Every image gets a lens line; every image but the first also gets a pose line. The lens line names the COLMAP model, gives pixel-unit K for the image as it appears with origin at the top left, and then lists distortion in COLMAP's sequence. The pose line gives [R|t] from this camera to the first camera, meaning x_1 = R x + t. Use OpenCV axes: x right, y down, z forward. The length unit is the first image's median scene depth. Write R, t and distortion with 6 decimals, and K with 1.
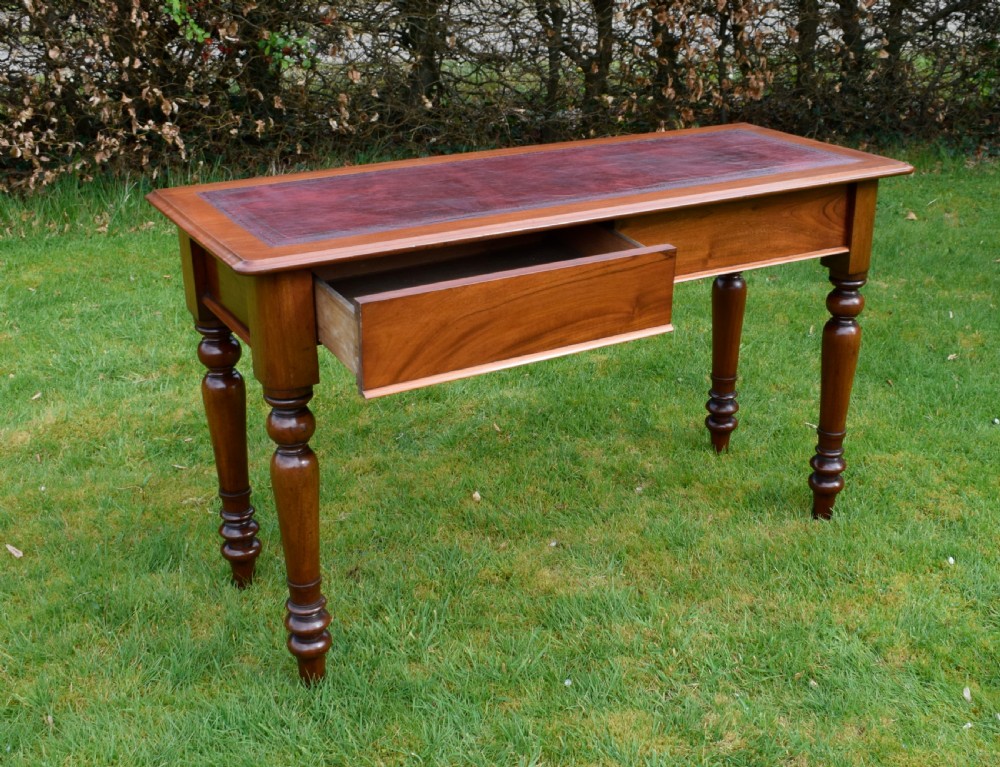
lens RADIAL K [[1278.0, 0, 579.6], [0, 1278.0, 397.0], [0, 0, 1]] dist [-0.031460, 0.011242]
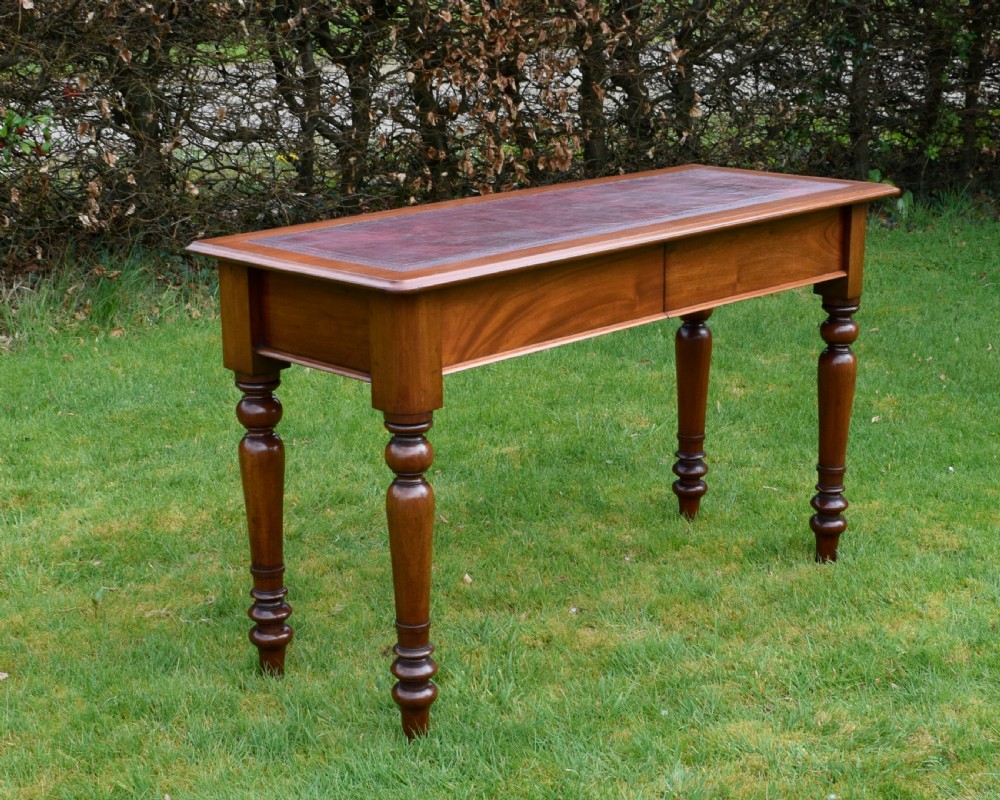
lens RADIAL K [[1875.8, 0, 564.4], [0, 1875.8, 488.3], [0, 0, 1]] dist [-0.021221, -0.082475]
pose [[0.964072, -0.088230, 0.250562, -0.327686], [0.110400, 0.990991, -0.075823, 0.117709], [-0.241615, 0.100761, 0.965127, -0.296466]]
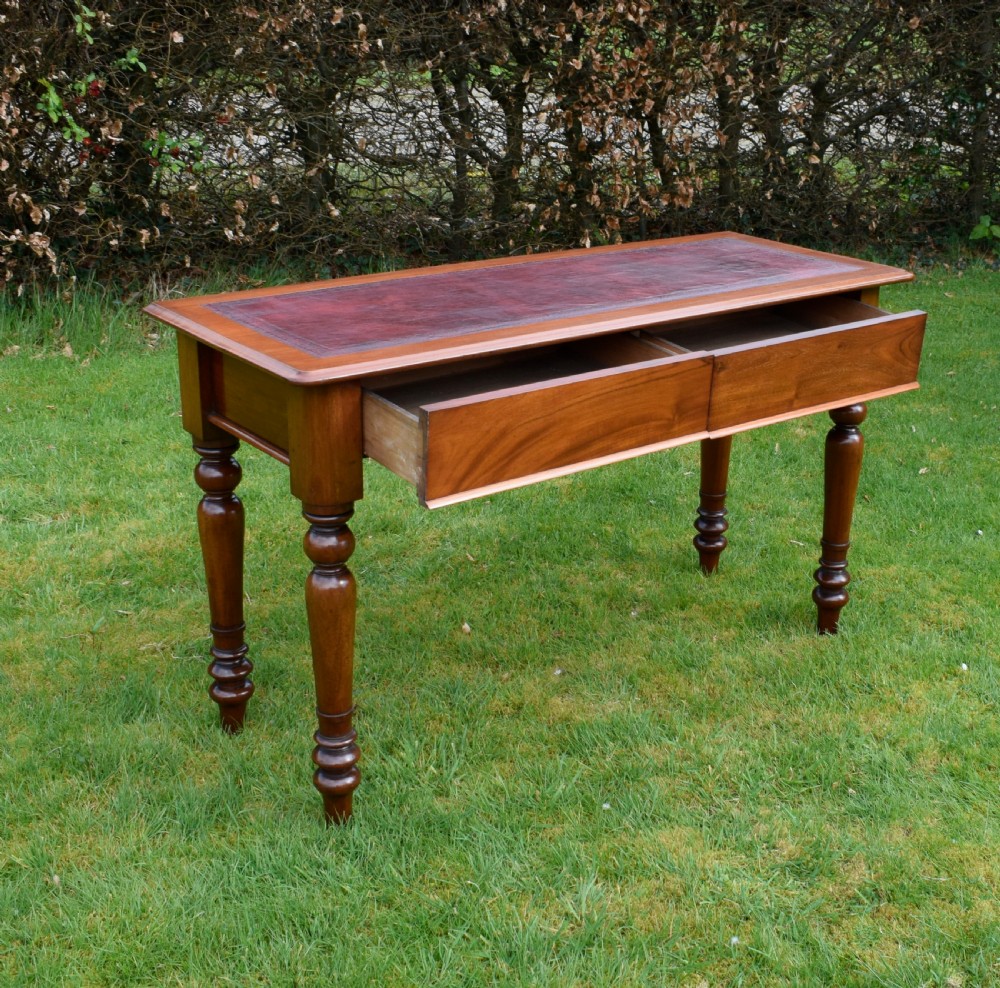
lens RADIAL K [[1499.2, 0, 664.8], [0, 1499.2, 448.8], [0, 0, 1]] dist [-0.028211, 0.027676]
pose [[0.985214, -0.025653, 0.169395, -0.114497], [0.037173, 0.997180, -0.065189, 0.023080], [-0.167245, 0.070522, 0.983390, -0.103901]]
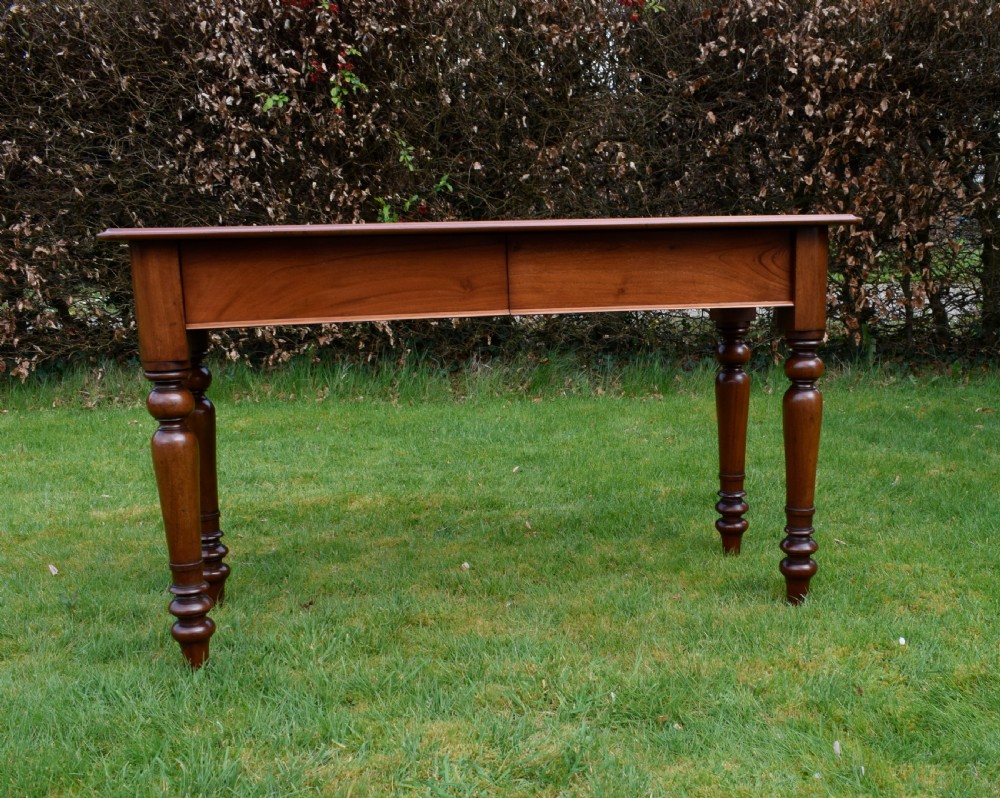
lens RADIAL K [[1110.4, 0, 600.1], [0, 1110.4, 476.9], [0, 0, 1]] dist [-0.025156, 0.012889]
pose [[0.956021, 0.030744, -0.291682, 0.272602], [-0.084808, 0.980986, -0.174570, 0.147990], [0.280769, 0.191630, 0.940450, 0.160241]]
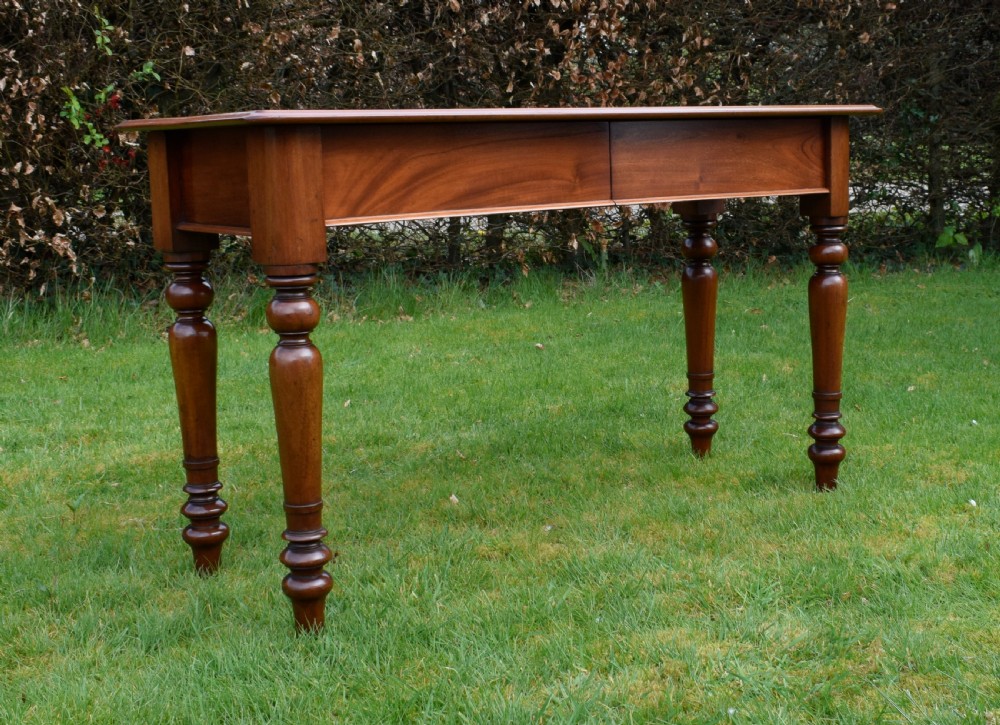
lens RADIAL K [[1356.3, 0, 605.5], [0, 1356.3, 309.1], [0, 0, 1]] dist [-0.022120, -0.017130]
pose [[0.989652, -0.051415, 0.133960, -0.092174], [0.085790, 0.960374, -0.265184, 0.203612], [-0.115017, 0.273933, 0.954847, 0.028522]]
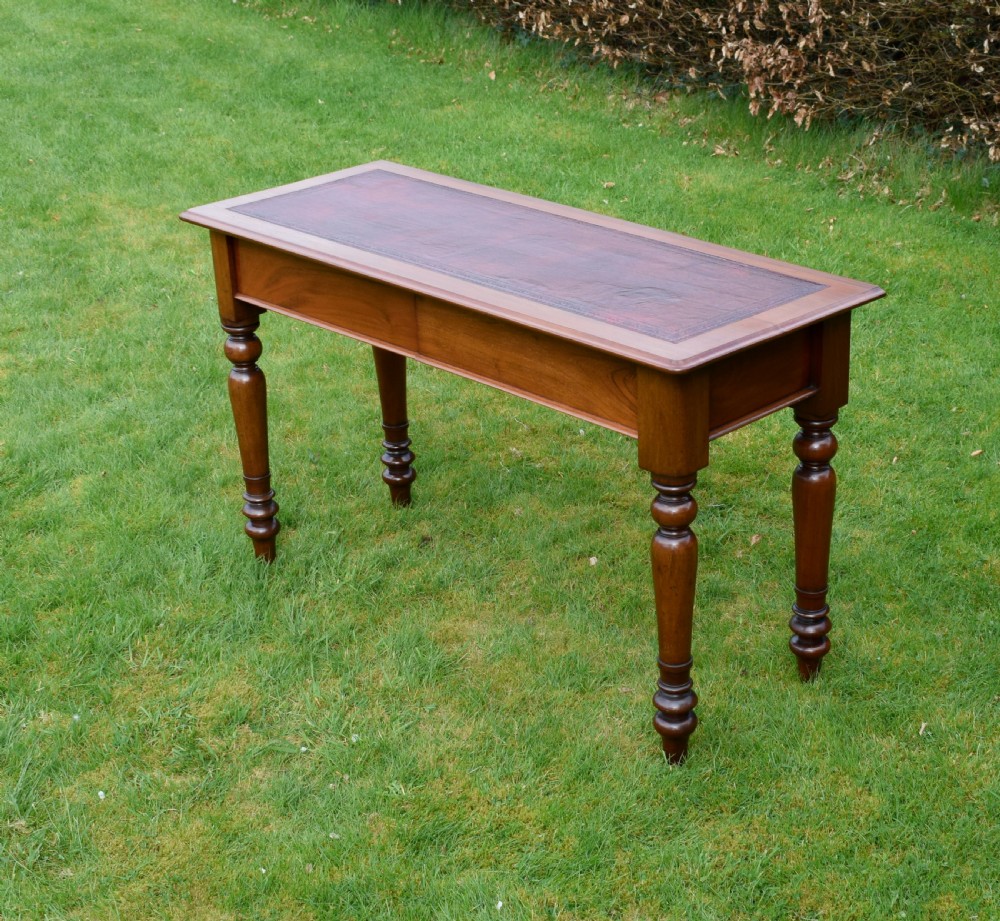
lens RADIAL K [[1881.6, 0, 502.9], [0, 1881.6, 508.1], [0, 0, 1]] dist [-0.018525, -0.150131]
pose [[0.198978, 0.395783, -0.896529, 1.095040], [-0.344490, 0.884686, 0.314098, -0.358865], [0.917461, 0.246347, 0.312376, 0.470932]]
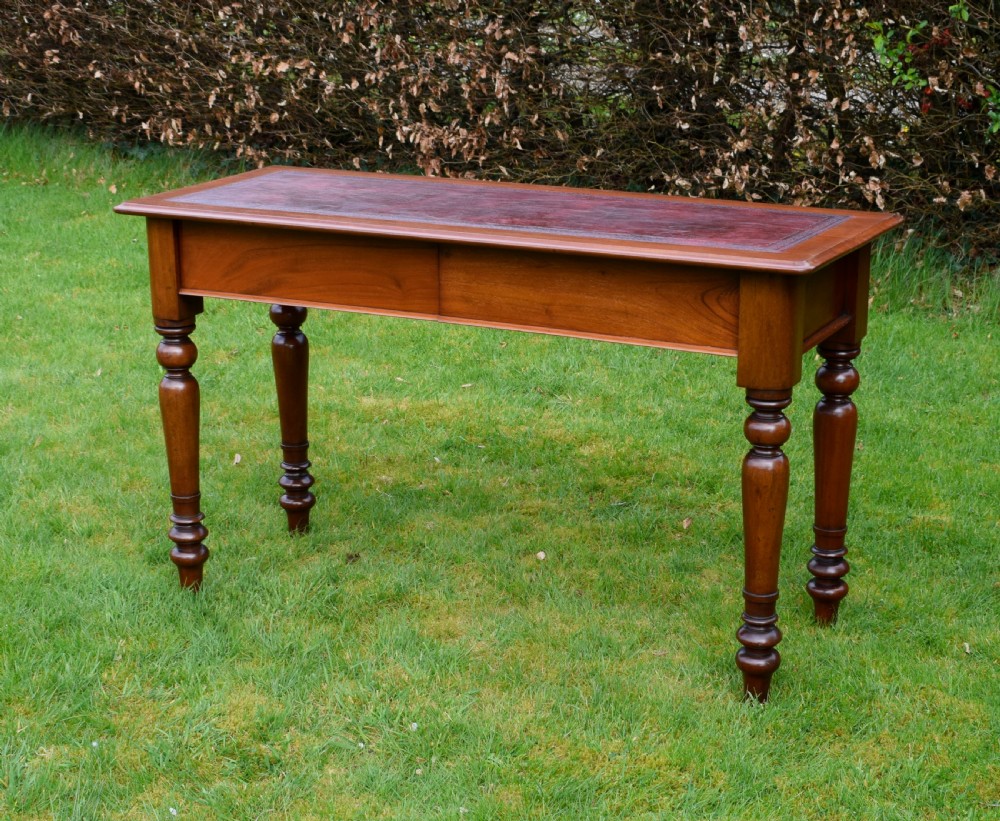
lens RADIAL K [[1903.7, 0, 454.9], [0, 1903.7, 436.4], [0, 0, 1]] dist [-0.049257, -0.040173]
pose [[0.490260, 0.234679, -0.839387, 0.974876], [-0.321790, 0.943763, 0.075914, -0.085339], [0.809998, 0.232889, 0.538207, 0.184465]]
